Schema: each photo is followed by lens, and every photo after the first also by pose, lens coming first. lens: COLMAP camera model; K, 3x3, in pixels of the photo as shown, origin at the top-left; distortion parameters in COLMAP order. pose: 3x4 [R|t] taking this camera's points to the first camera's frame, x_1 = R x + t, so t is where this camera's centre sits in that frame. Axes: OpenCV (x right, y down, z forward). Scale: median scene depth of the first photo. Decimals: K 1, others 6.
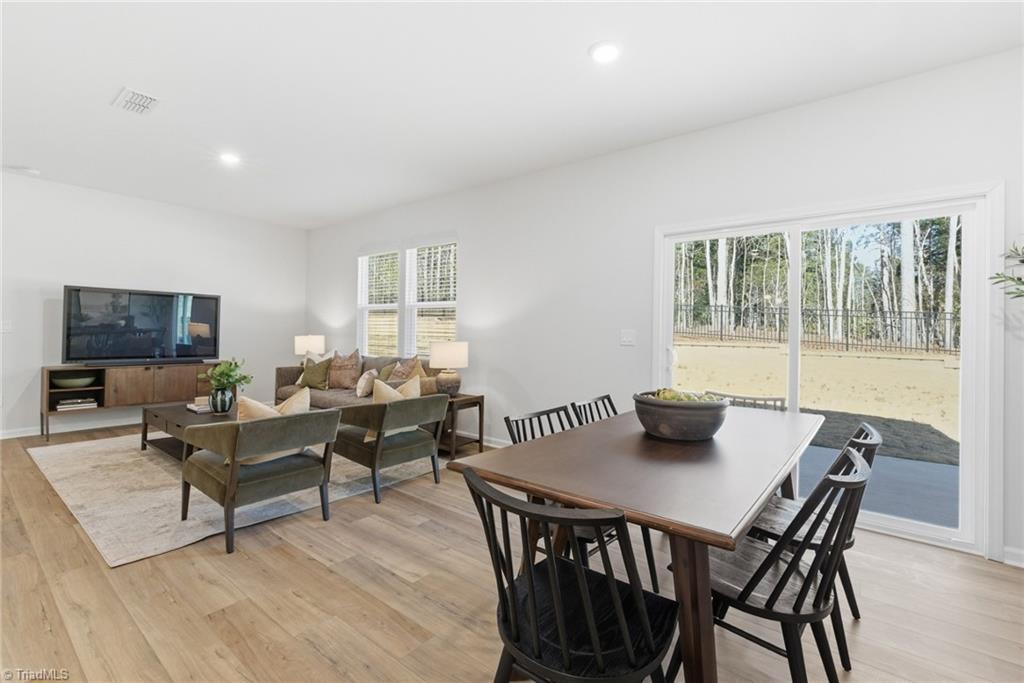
lens RADIAL K [[453.4, 0, 511.1], [0, 453.4, 331.9], [0, 0, 1]] dist [0.003694, 0.000207]
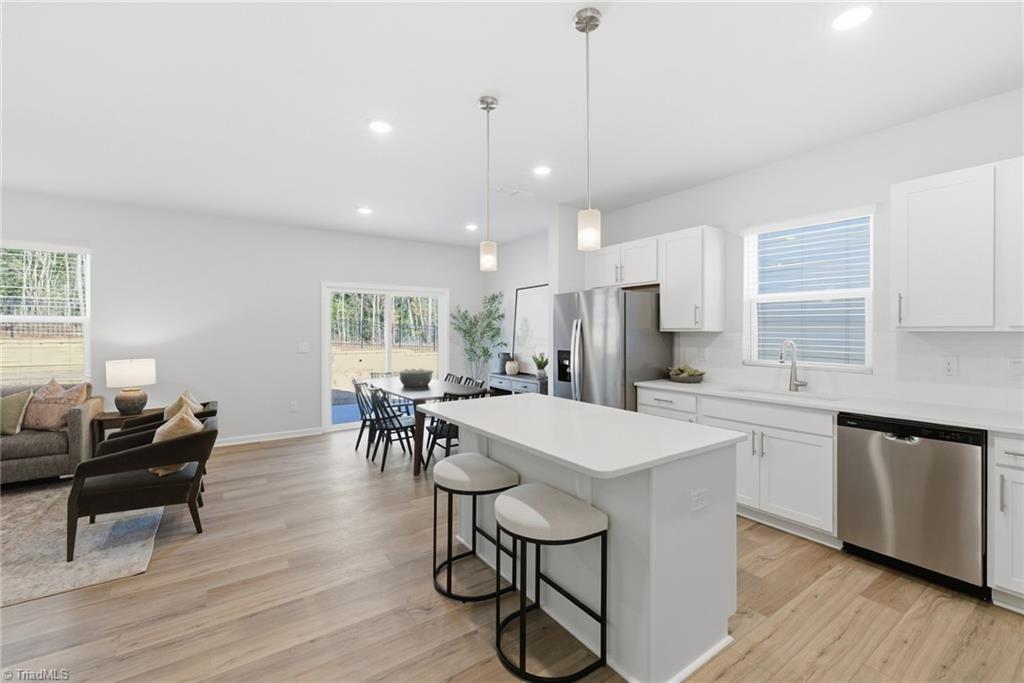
lens RADIAL K [[430.4, 0, 510.2], [0, 430.4, 334.1], [0, 0, 1]] dist [0.010049, -0.001047]
pose [[0.287574, -0.021897, 0.957508, -0.755991], [0.009730, 0.999754, 0.019941, -0.043091], [-0.957709, 0.003582, 0.287716, -0.091102]]
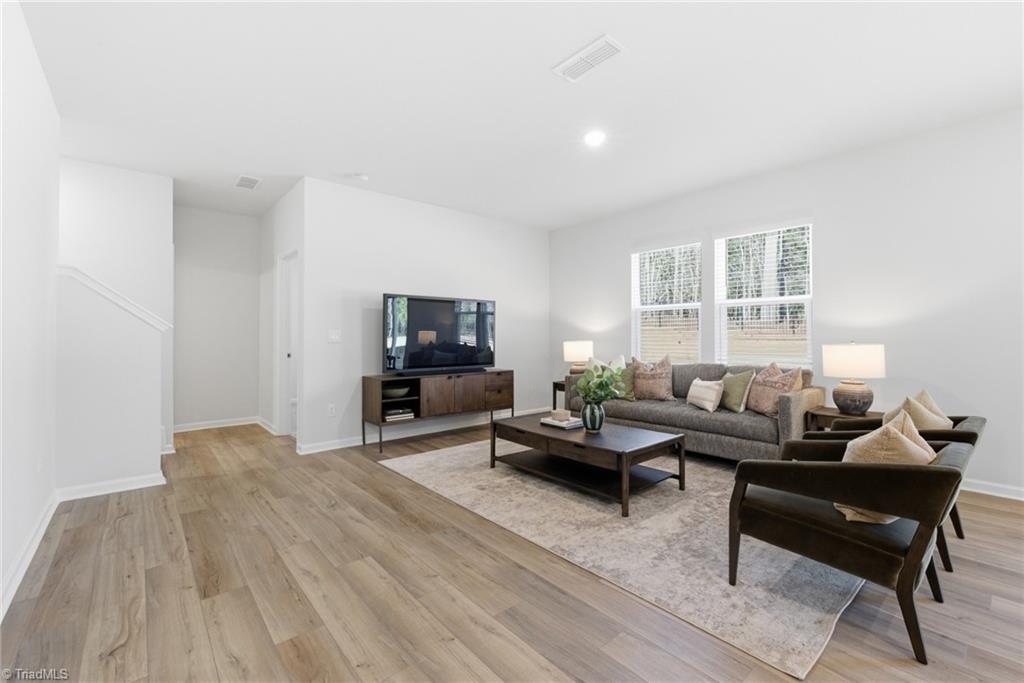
lens RADIAL K [[430.4, 0, 507.2], [0, 430.4, 335.4], [0, 0, 1]] dist [0.010049, -0.001047]
pose [[0.982009, -0.020383, -0.187732, -0.537357], [0.018544, 0.999761, -0.011551, 0.003961], [0.187923, 0.007862, 0.982152, 0.131475]]
